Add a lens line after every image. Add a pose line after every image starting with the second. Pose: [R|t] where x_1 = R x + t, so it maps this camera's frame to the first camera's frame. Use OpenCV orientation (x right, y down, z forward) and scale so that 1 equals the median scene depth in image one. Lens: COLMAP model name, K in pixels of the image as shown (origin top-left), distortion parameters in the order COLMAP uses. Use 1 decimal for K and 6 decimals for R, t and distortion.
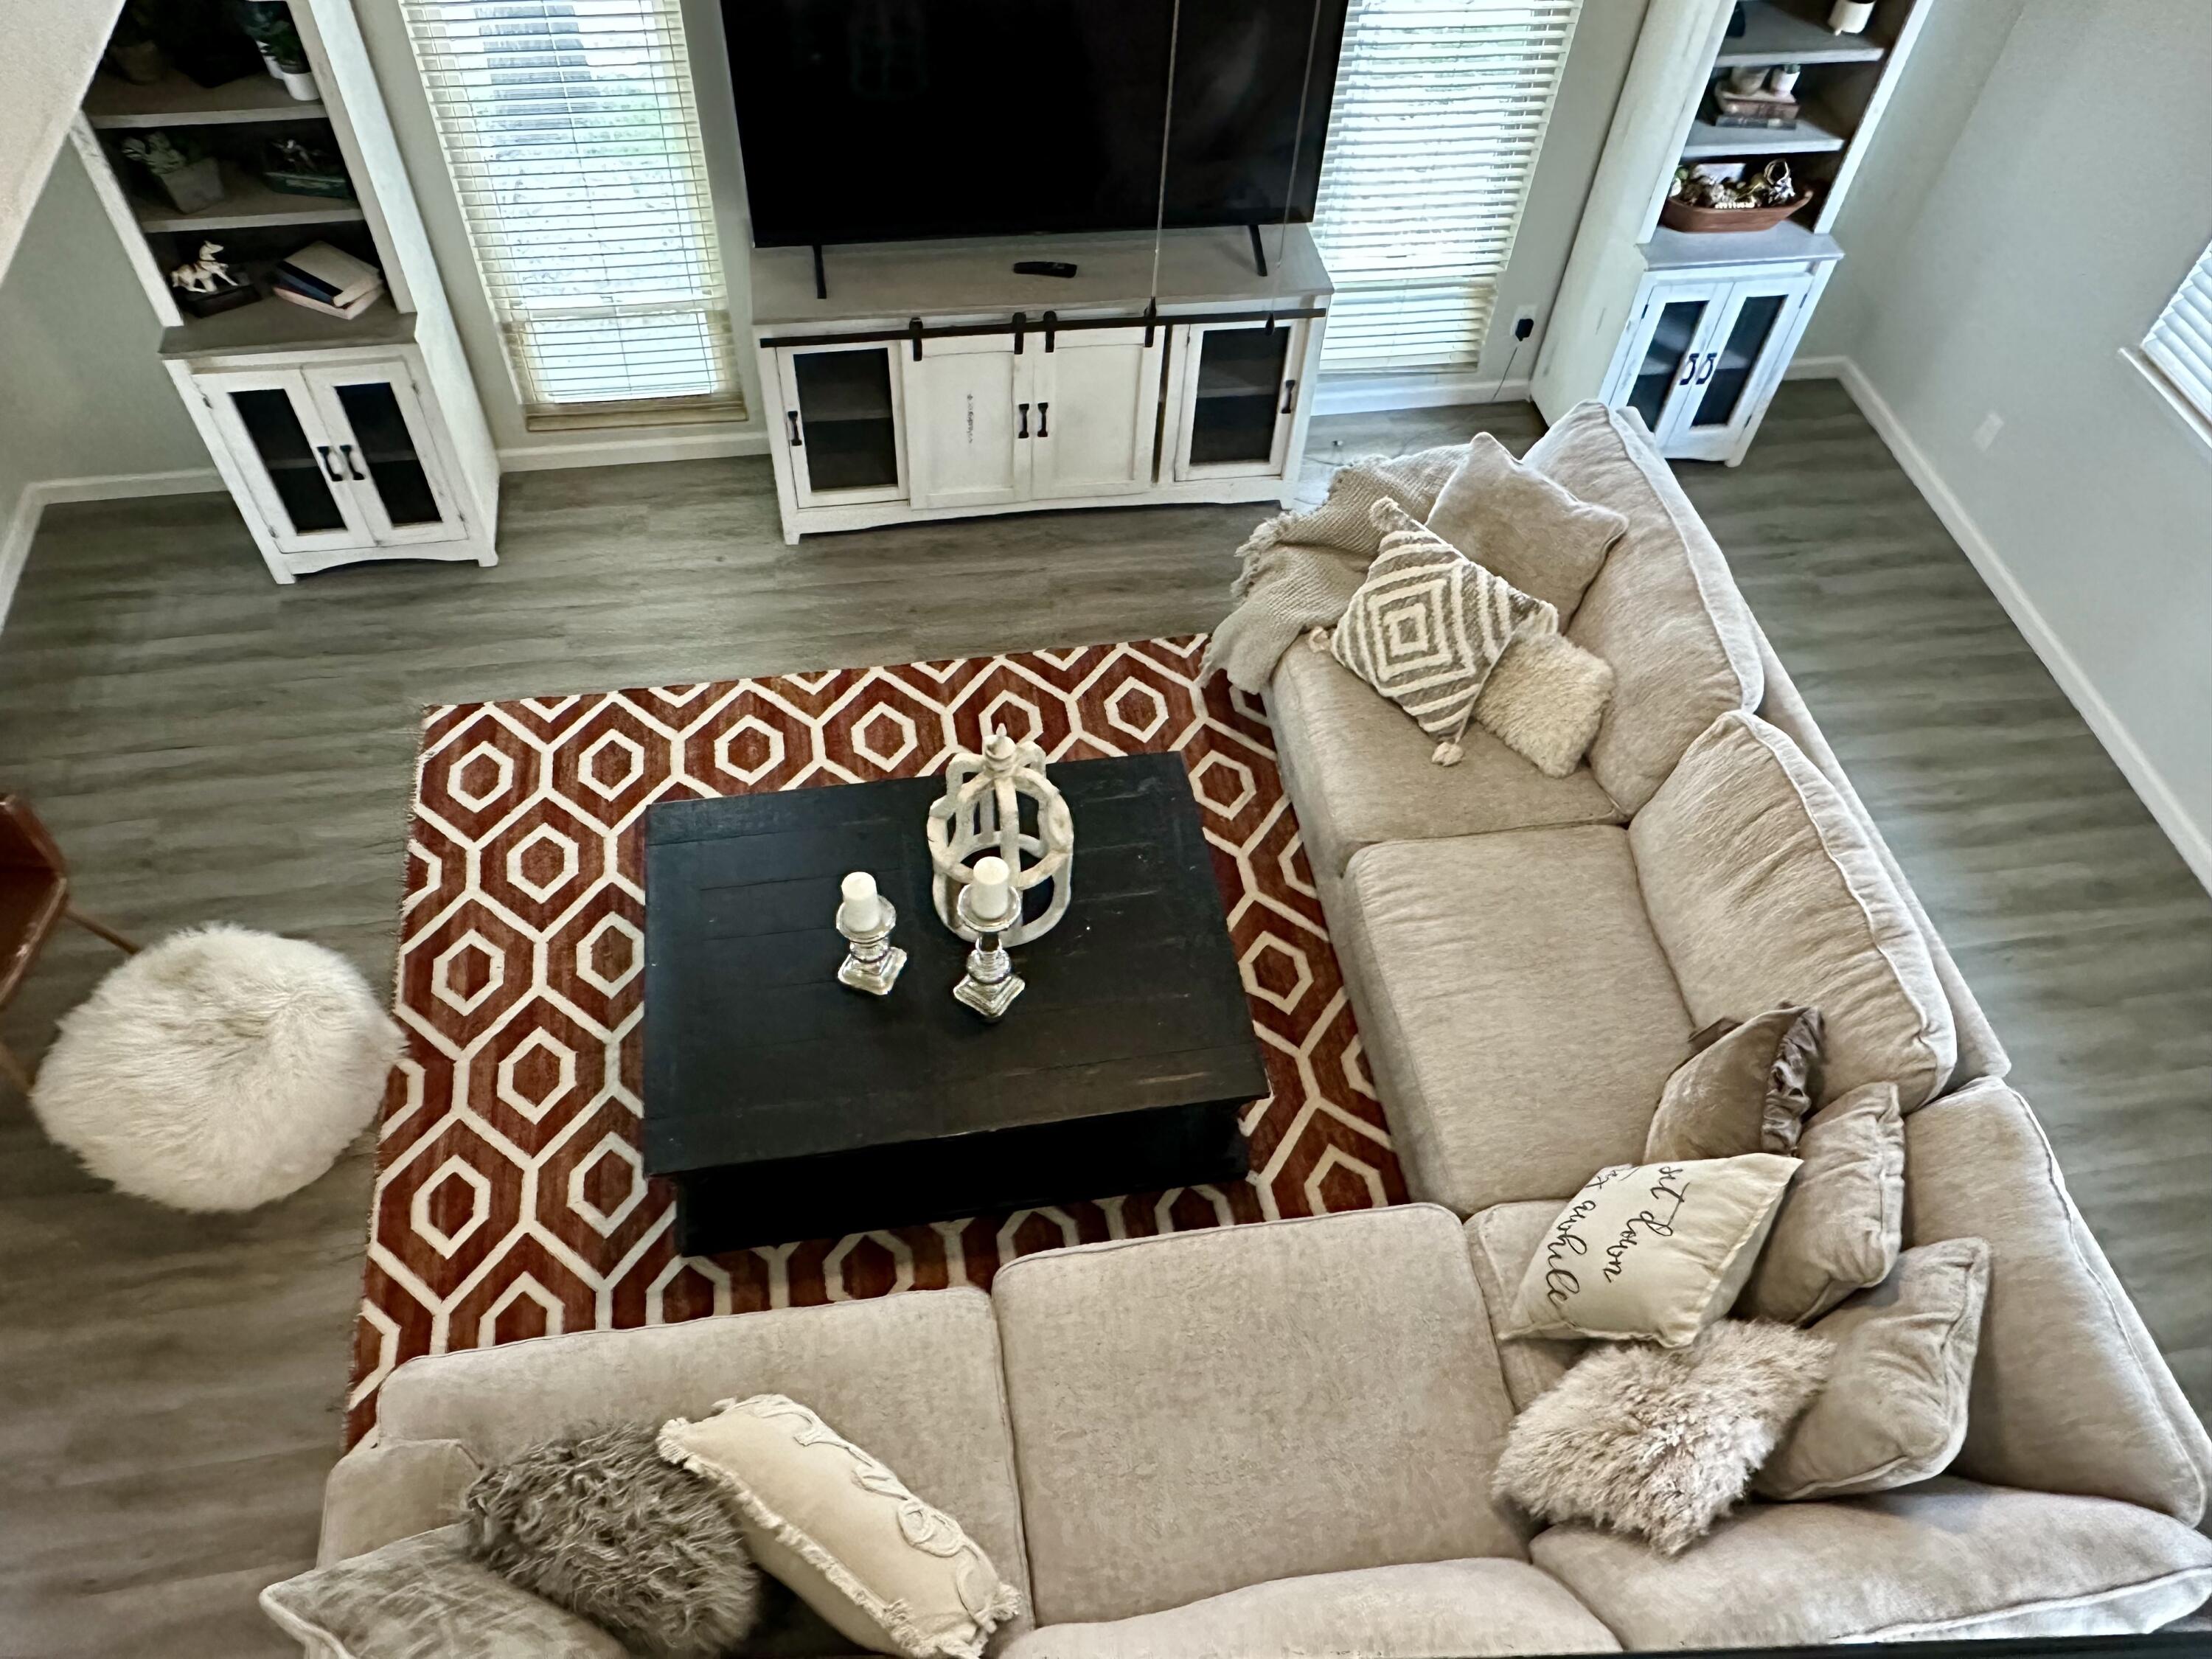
lens RADIAL K [[1579.7, 0, 1106.0], [0, 1579.7, 829.5], [0, 0, 1]] dist [-0.003776, -0.003120]
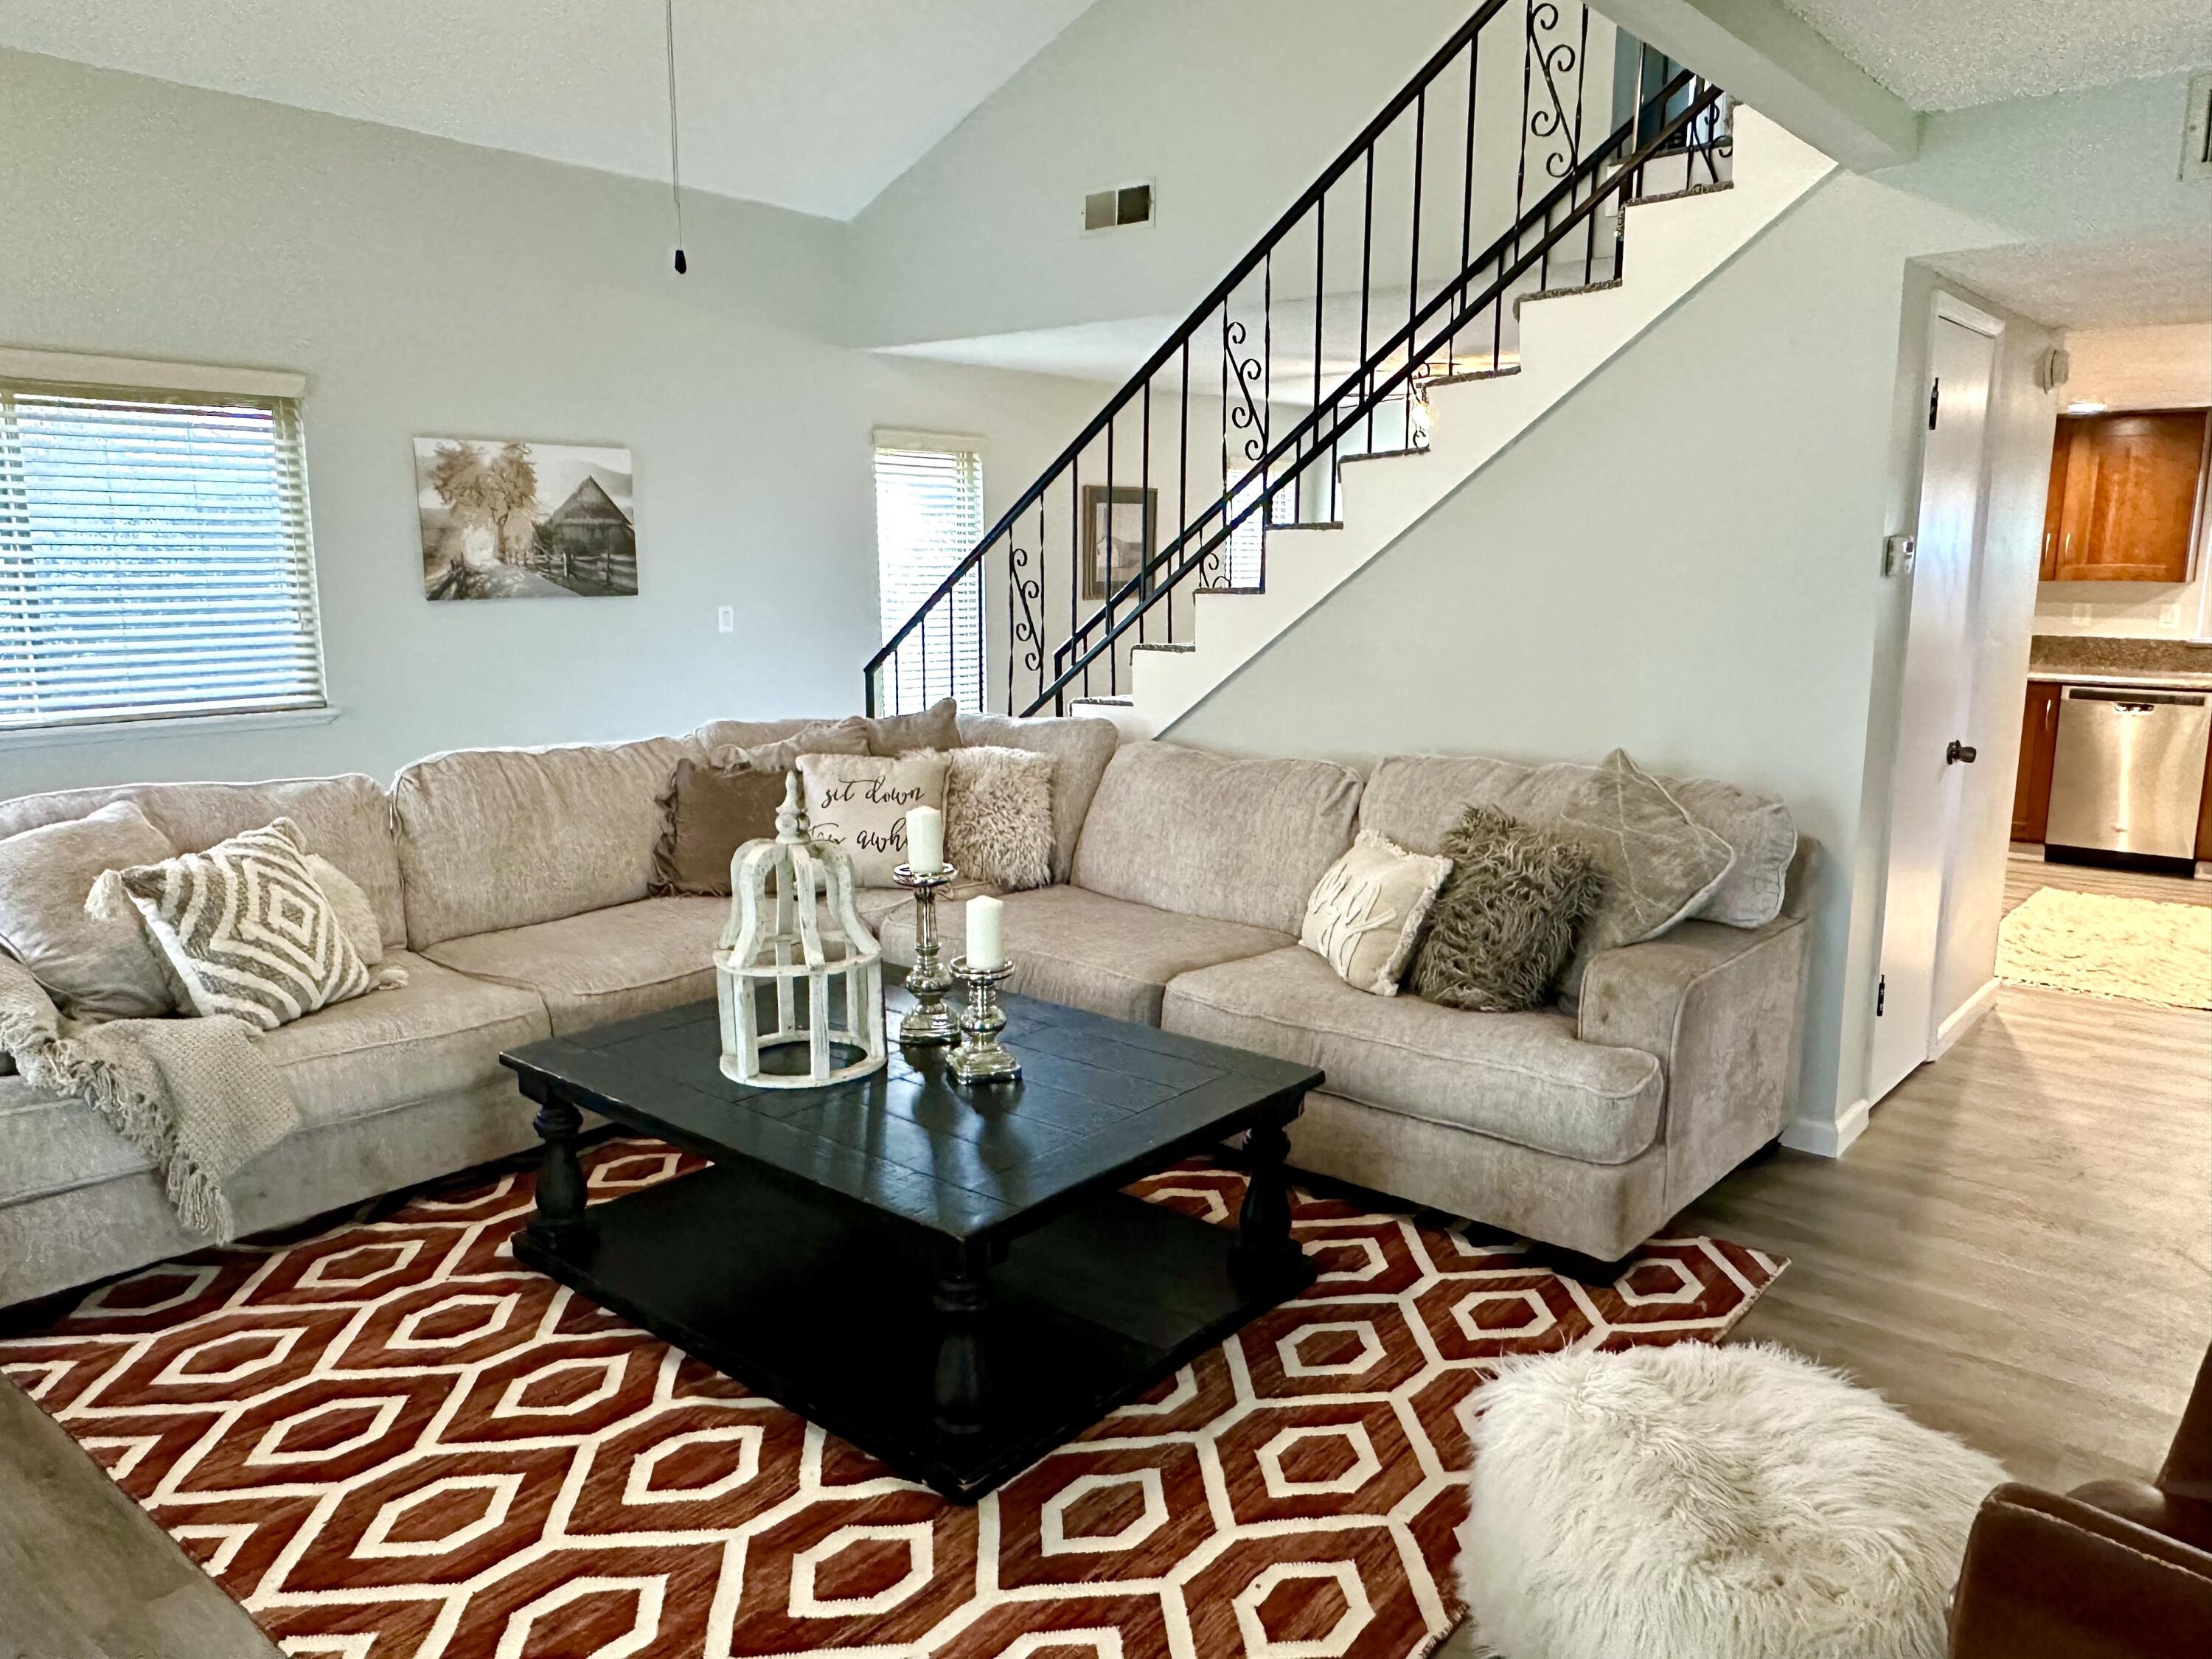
lens RADIAL K [[1545.2, 0, 1106.0], [0, 1545.2, 829.5], [0, 0, 1]] dist [-0.009302, -0.000594]
pose [[-0.644618, -0.178904, 0.743277, -0.632184], [0.583300, 0.513380, 0.629445, -0.375043], [-0.494194, 0.839306, -0.226580, 0.835463]]
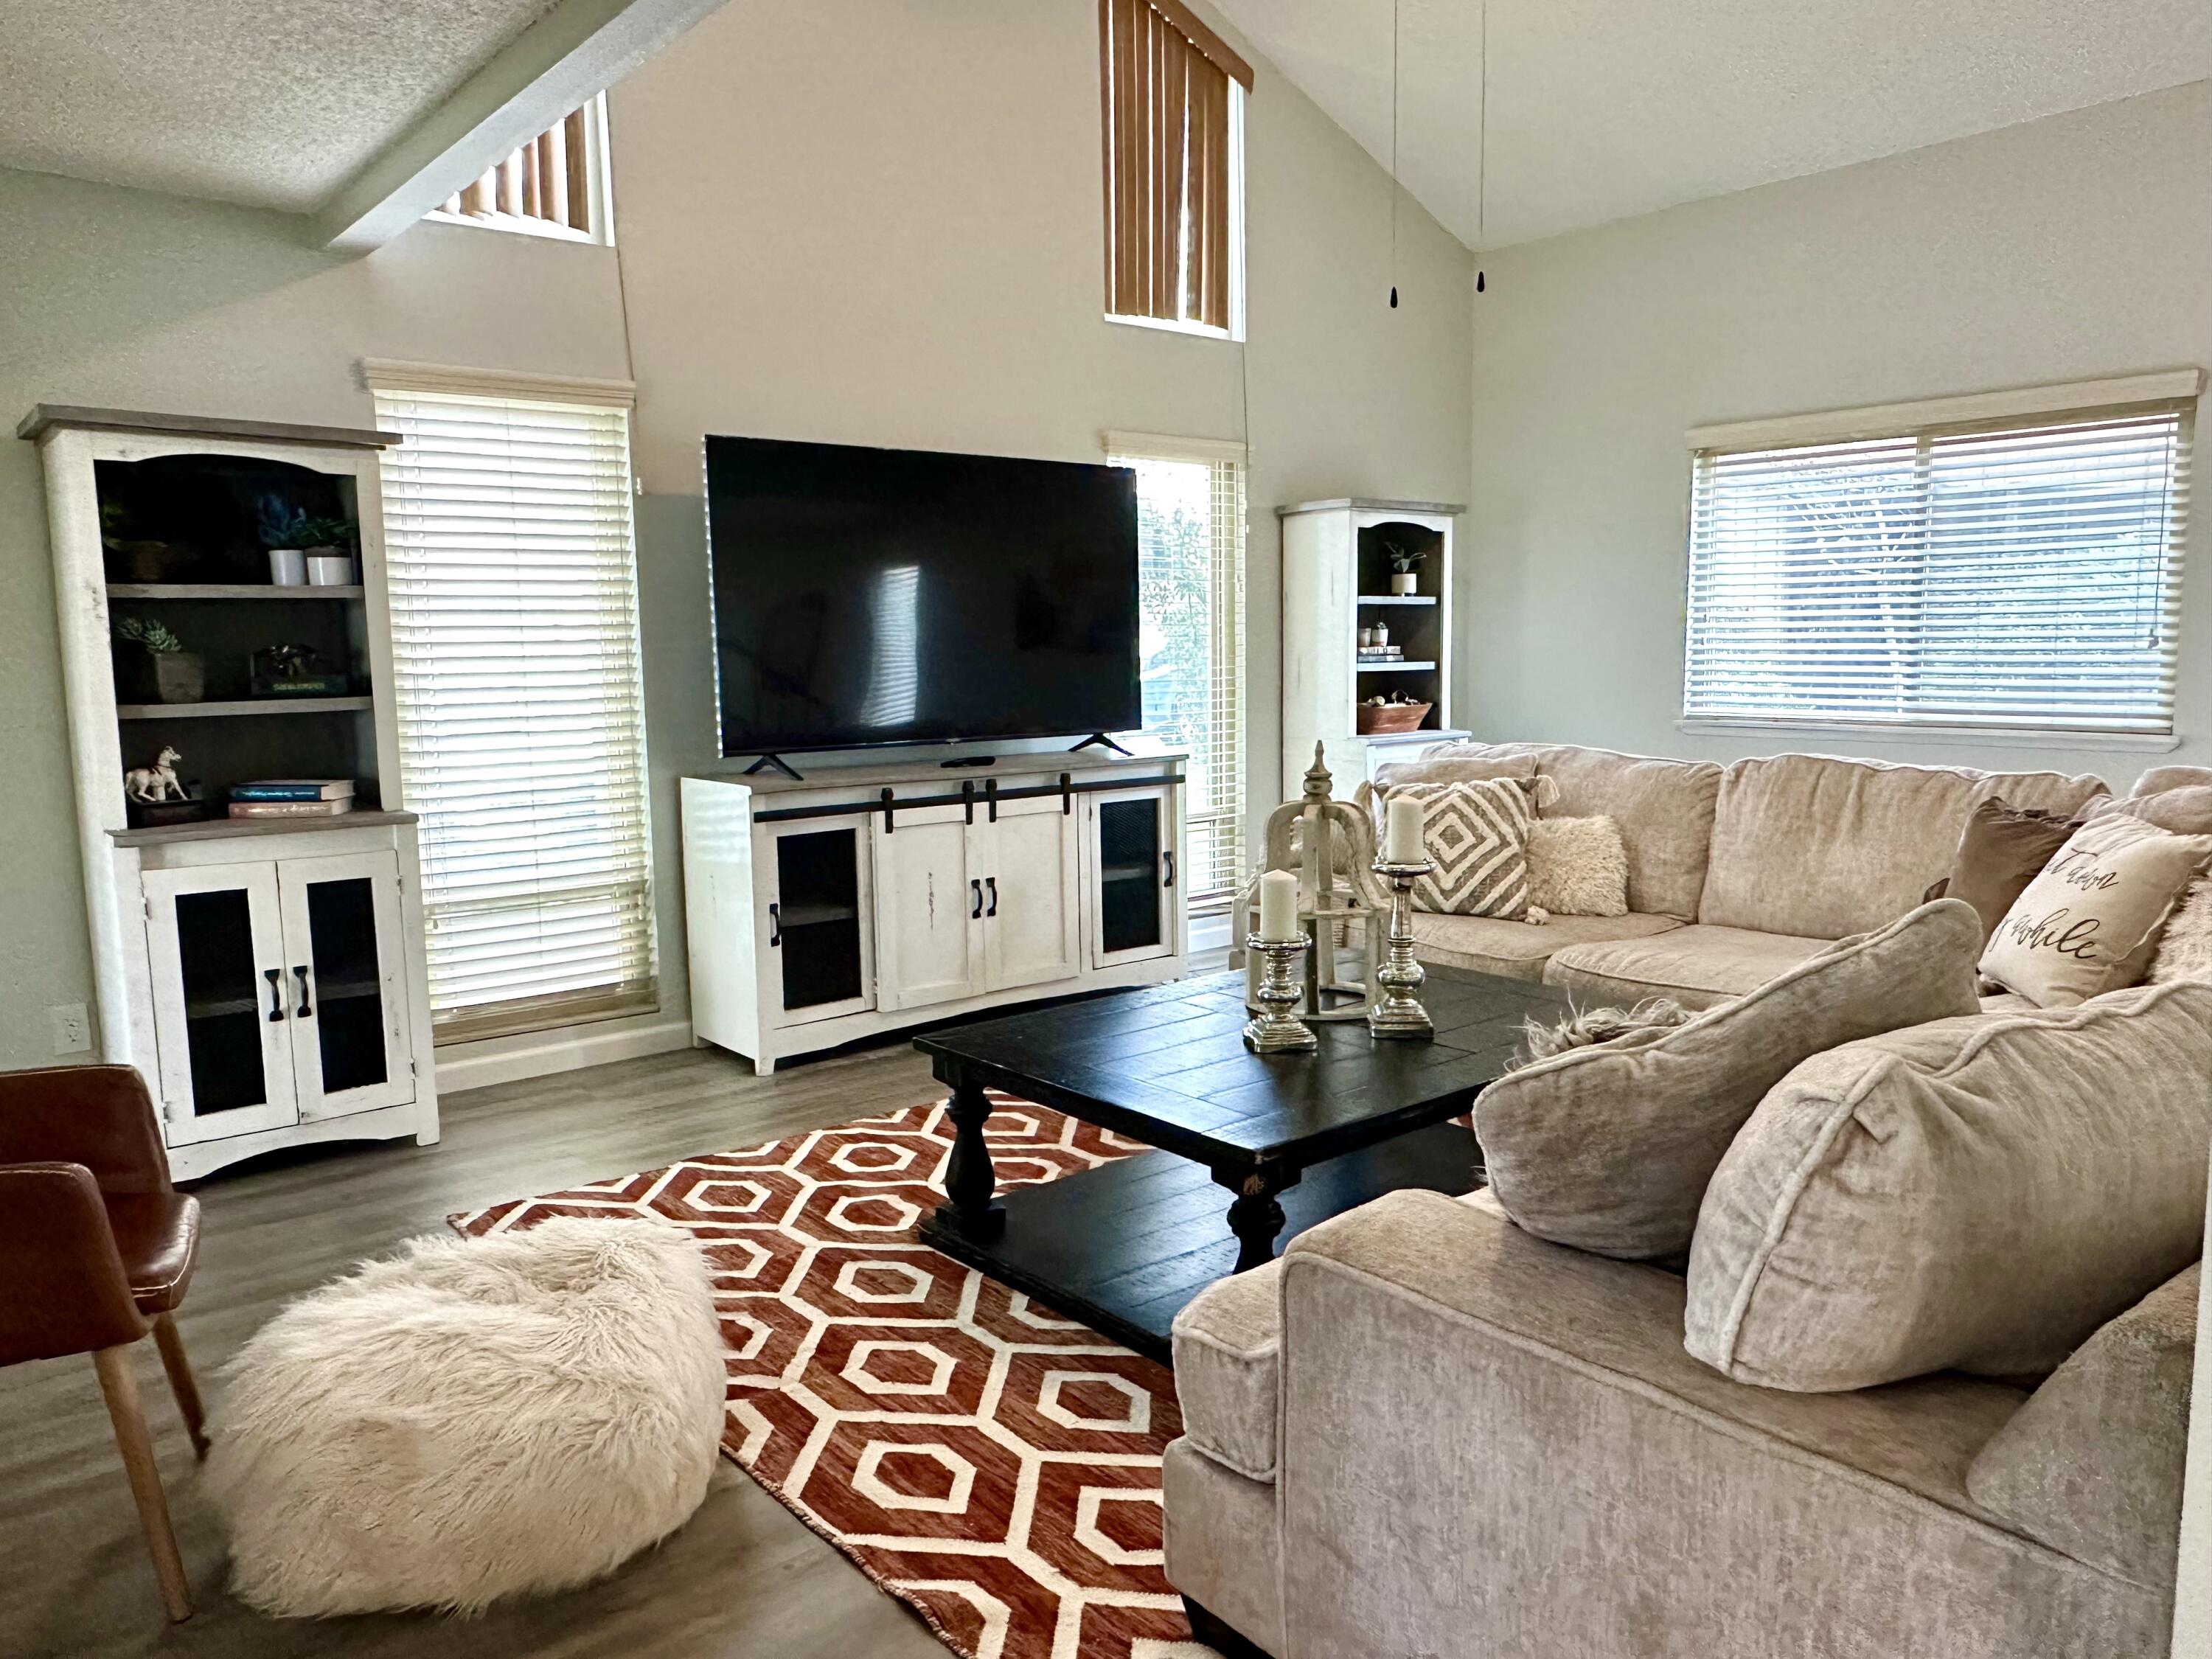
lens RADIAL K [[1556.1, 0, 1106.0], [0, 1556.1, 829.5], [0, 0, 1]] dist [0.059941, -0.154778]
pose [[0.863858, -0.120061, 0.489219, -0.511700], [0.430029, 0.681557, -0.592077, 0.383480], [-0.262345, 0.721849, 0.640398, 0.305811]]
